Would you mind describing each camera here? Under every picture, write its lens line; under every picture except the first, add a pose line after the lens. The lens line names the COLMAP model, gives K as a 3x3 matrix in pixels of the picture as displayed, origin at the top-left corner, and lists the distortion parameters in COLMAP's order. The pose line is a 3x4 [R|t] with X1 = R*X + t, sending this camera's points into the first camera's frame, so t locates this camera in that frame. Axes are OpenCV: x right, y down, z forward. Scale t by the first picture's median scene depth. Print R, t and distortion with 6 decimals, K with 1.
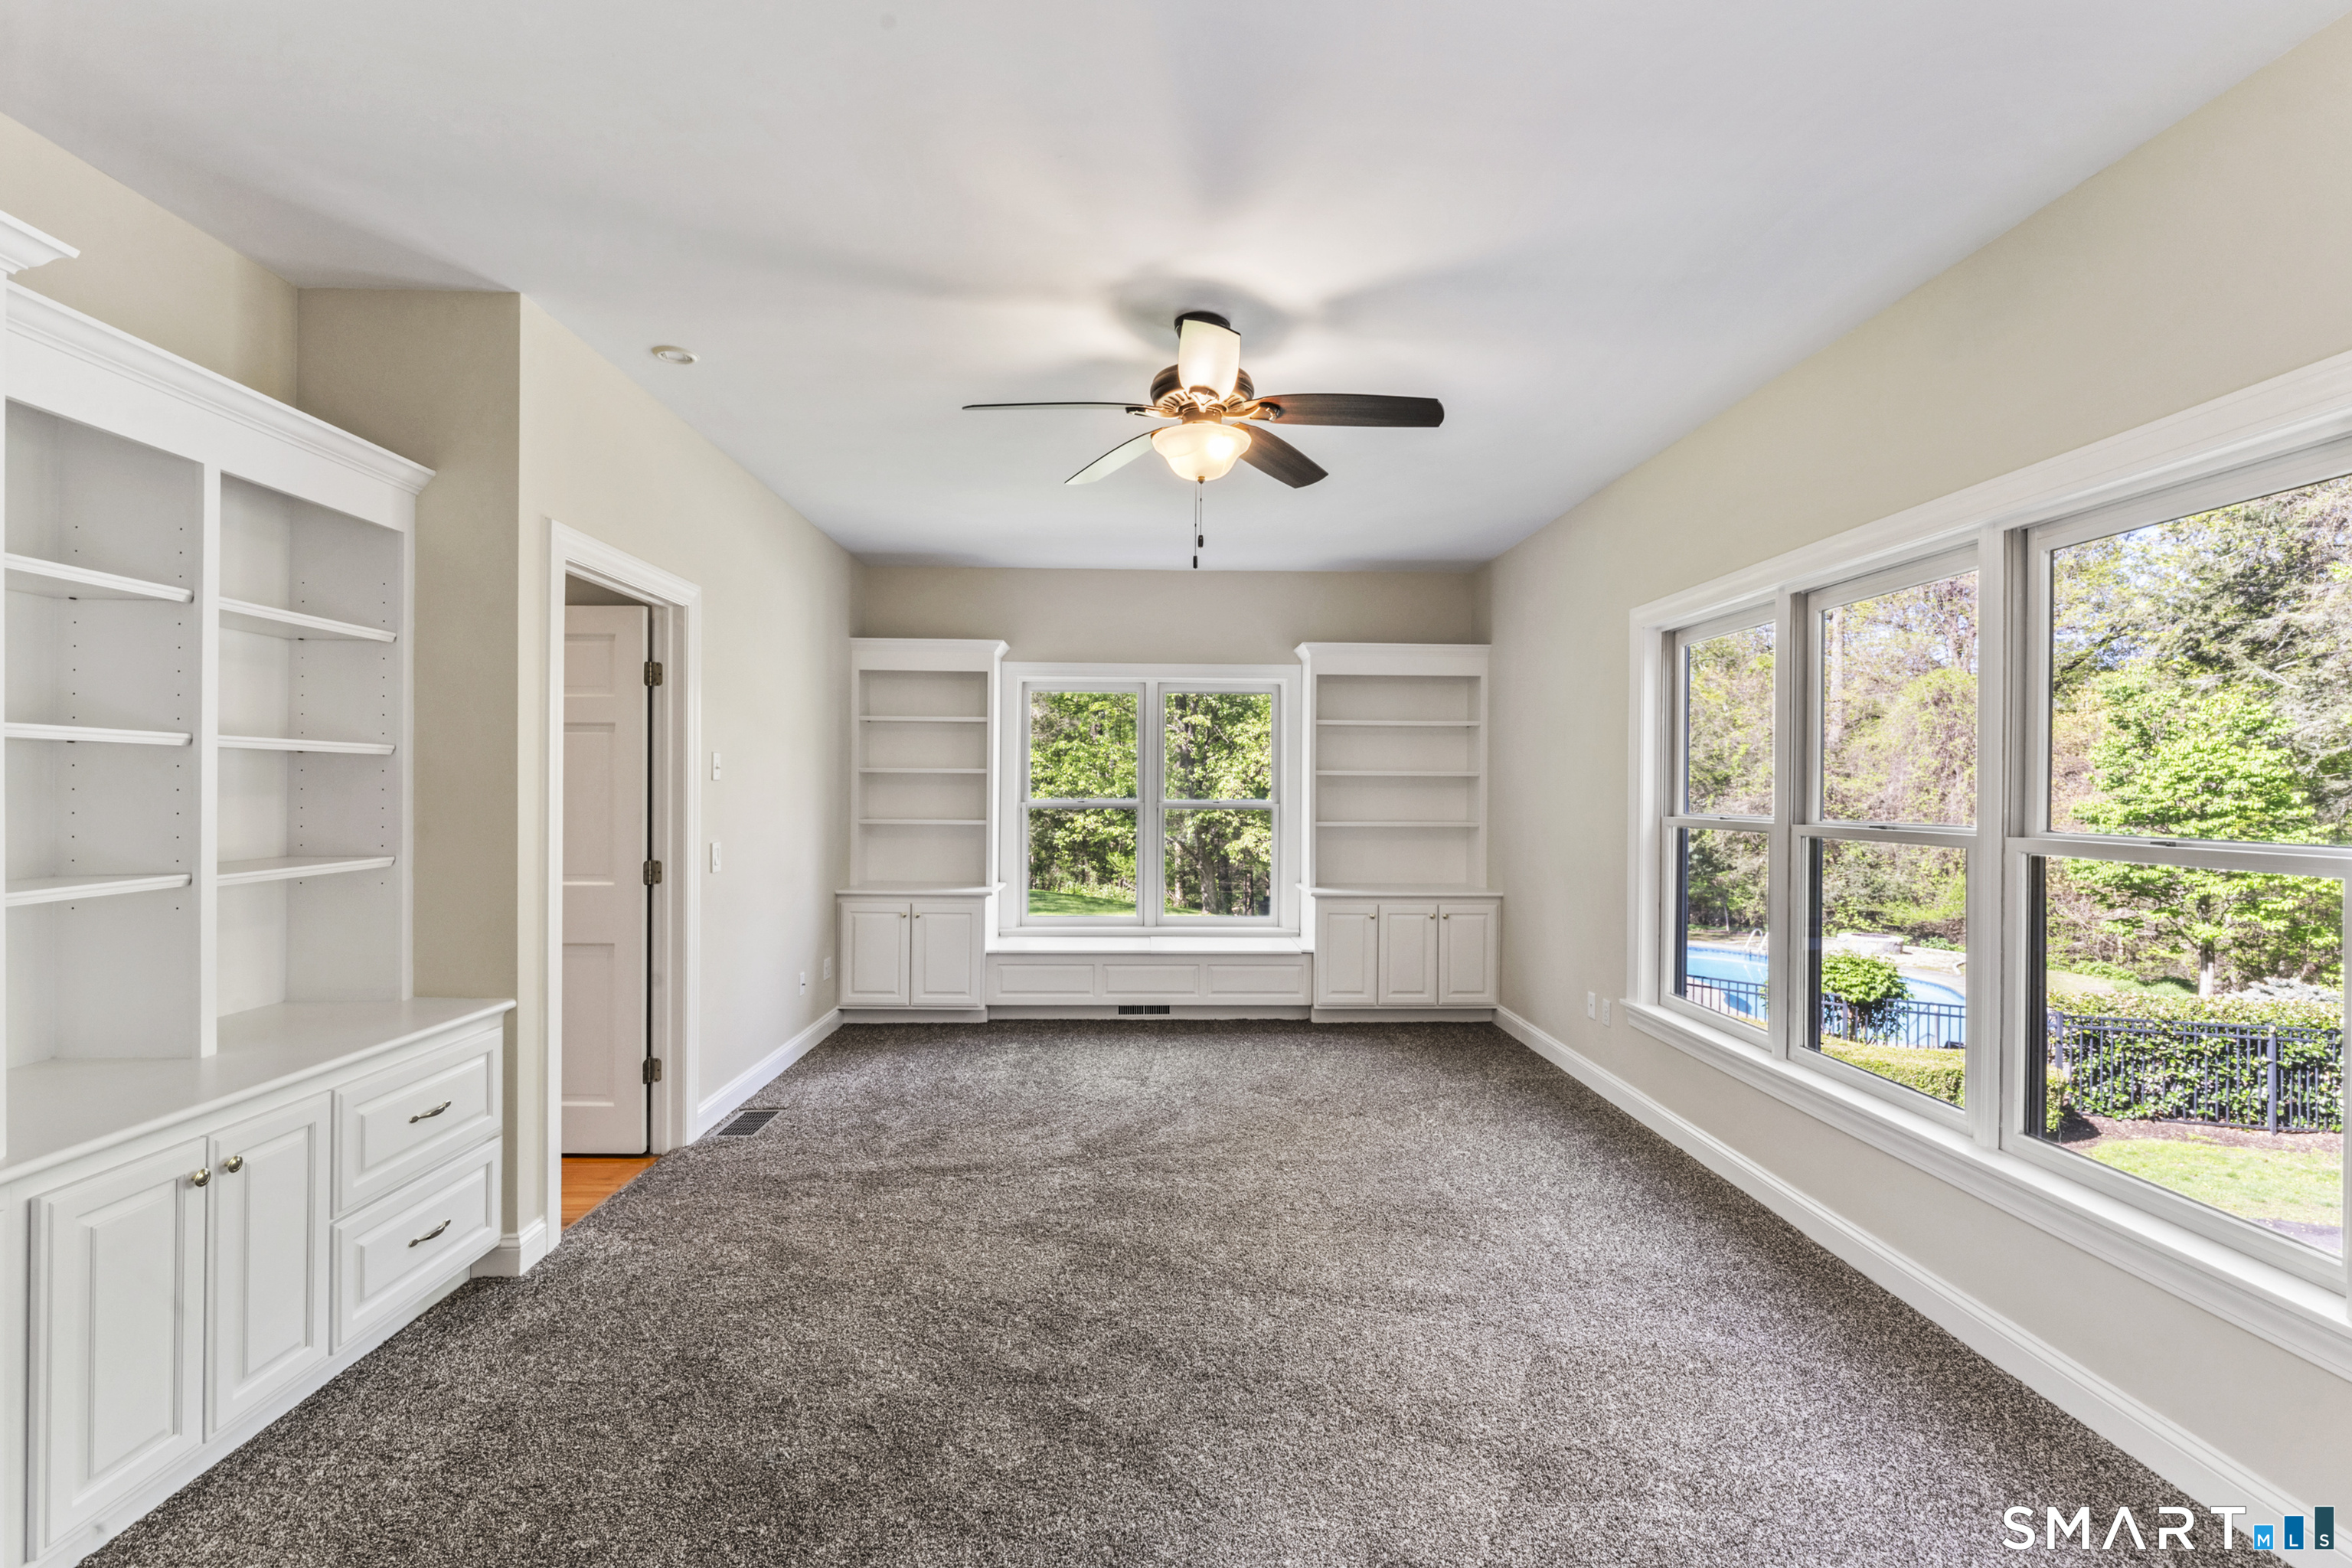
lens RADIAL K [[998.8, 0, 1178.8], [0, 998.8, 784.8], [0, 0, 1]] dist [-0.008582, 0.000077]
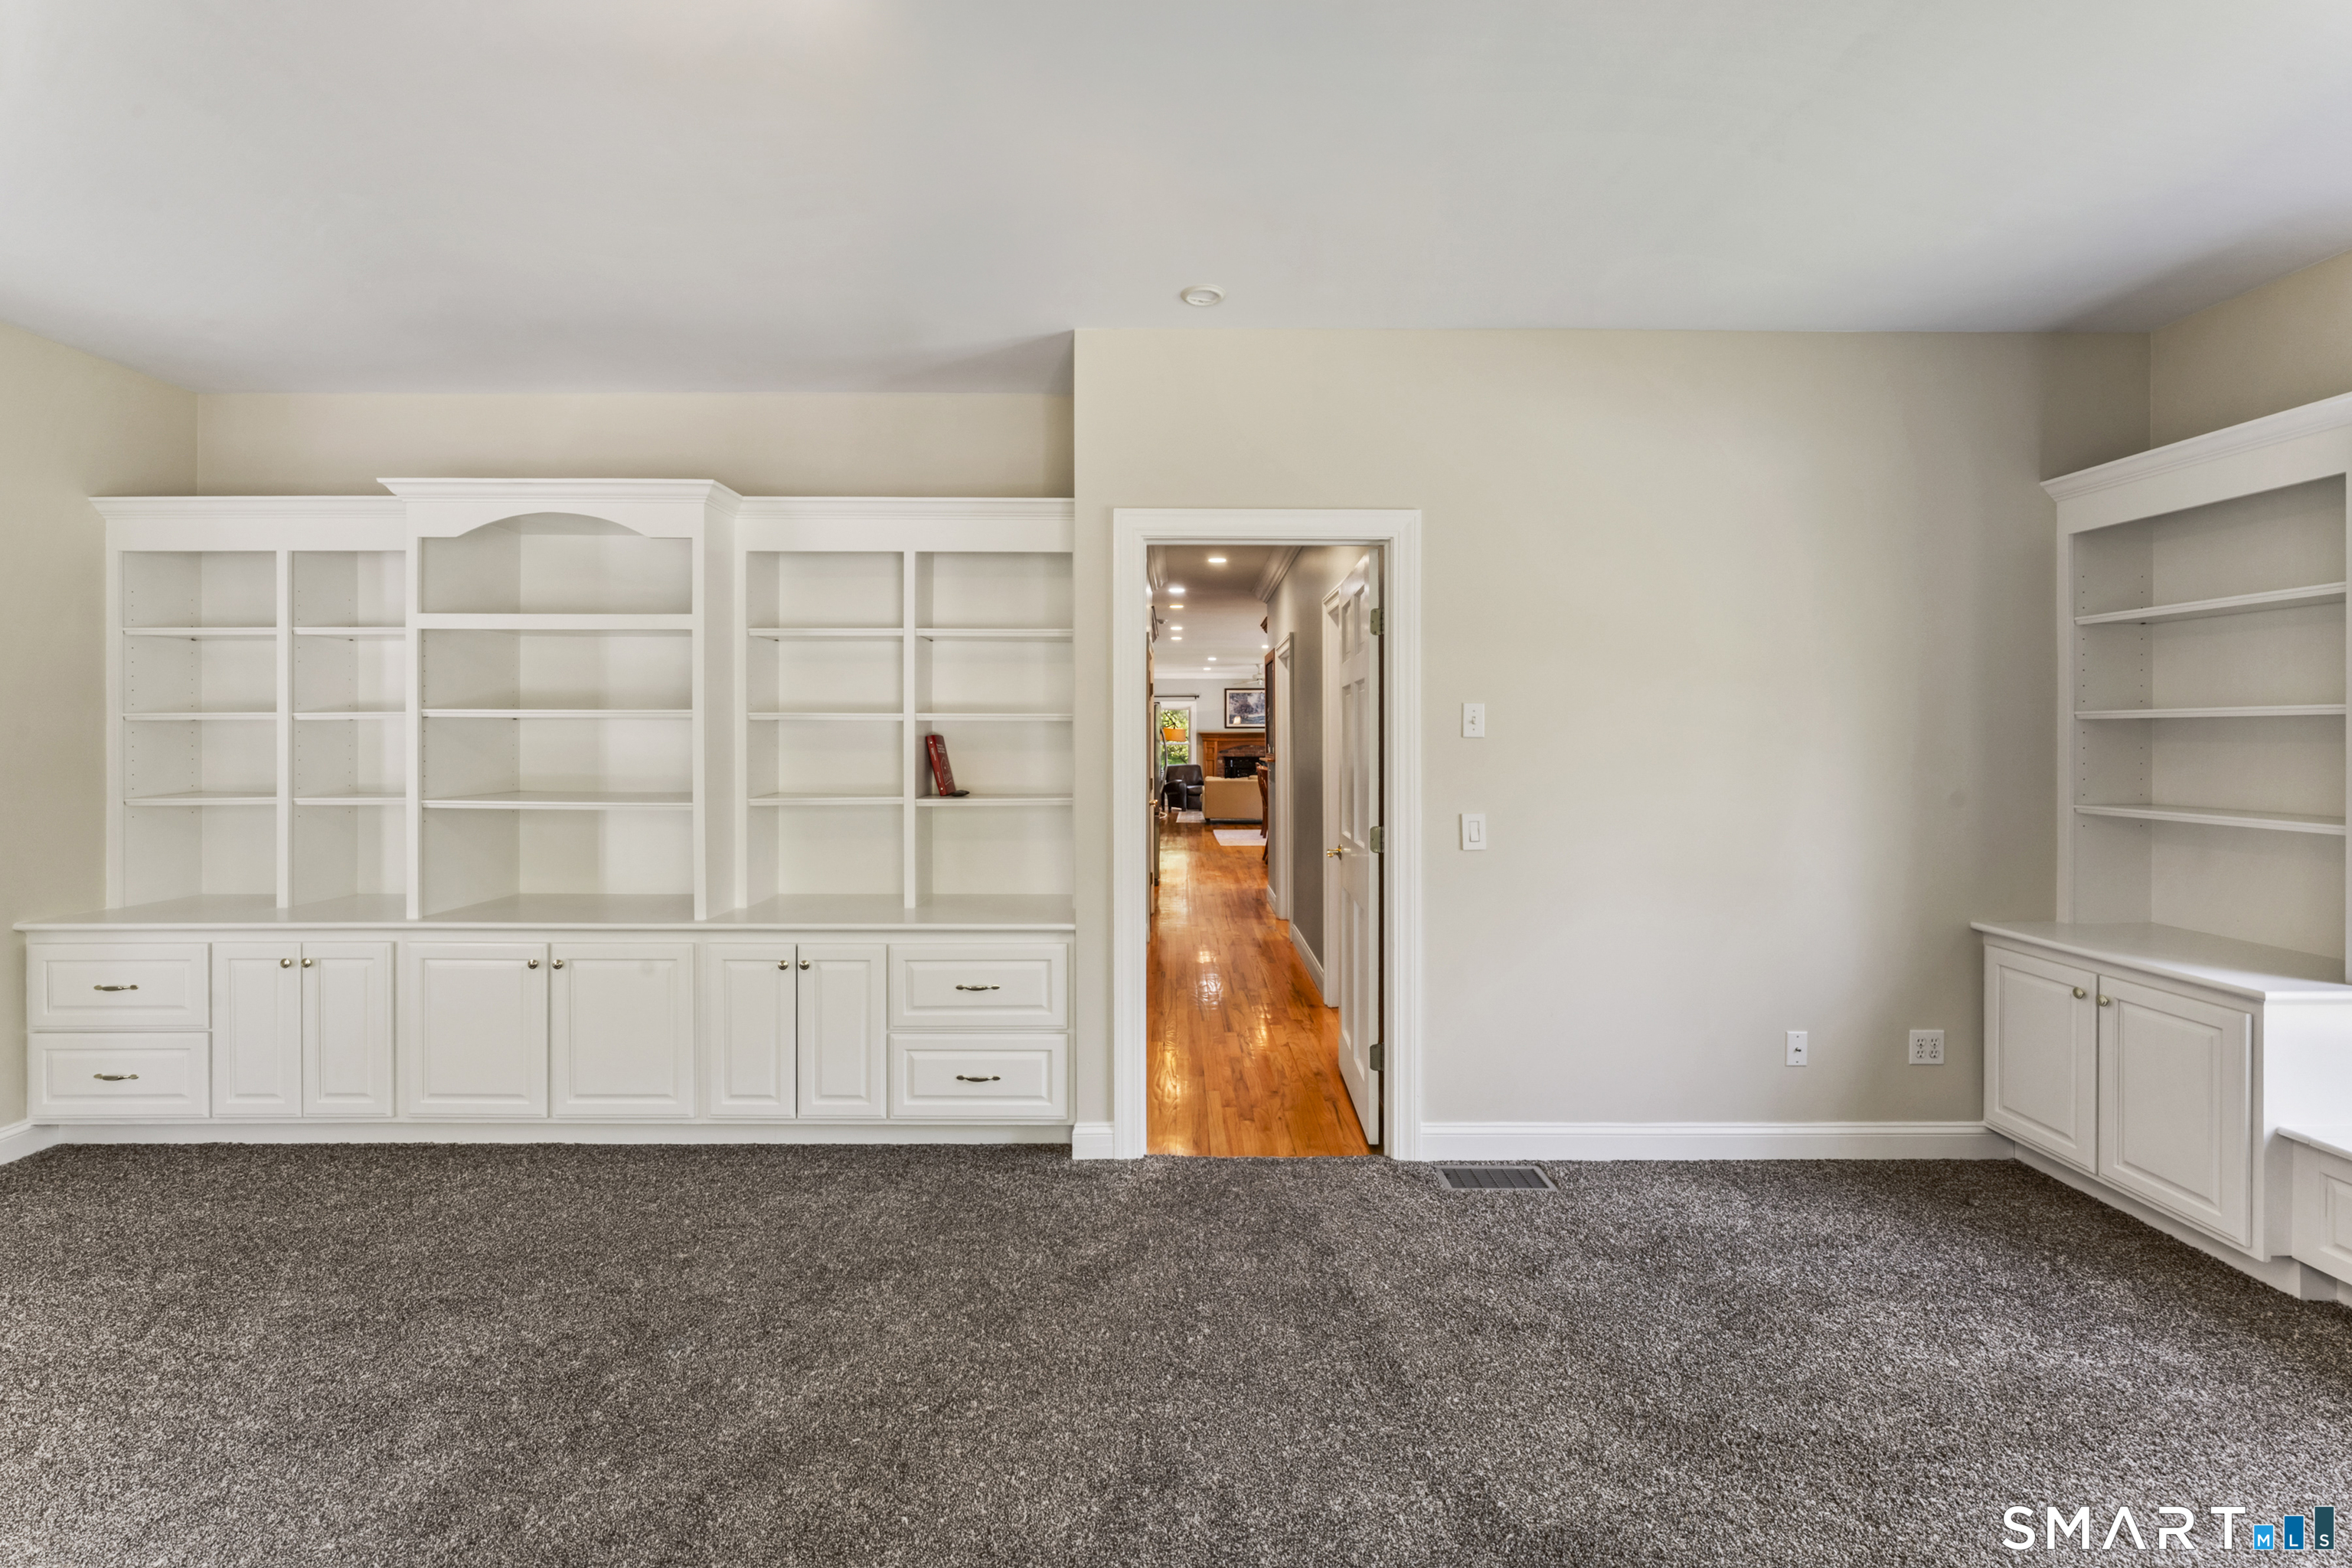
lens RADIAL K [[962.3, 0, 1179.3], [0, 962.3, 763.9], [0, 0, 1]] dist [-0.002907, 0.000298]
pose [[-0.014064, 0.012893, -0.999818, 0.337005], [0.000623, 0.999917, 0.012885, 0.009578], [0.999901, -0.000441, -0.014071, 0.829849]]
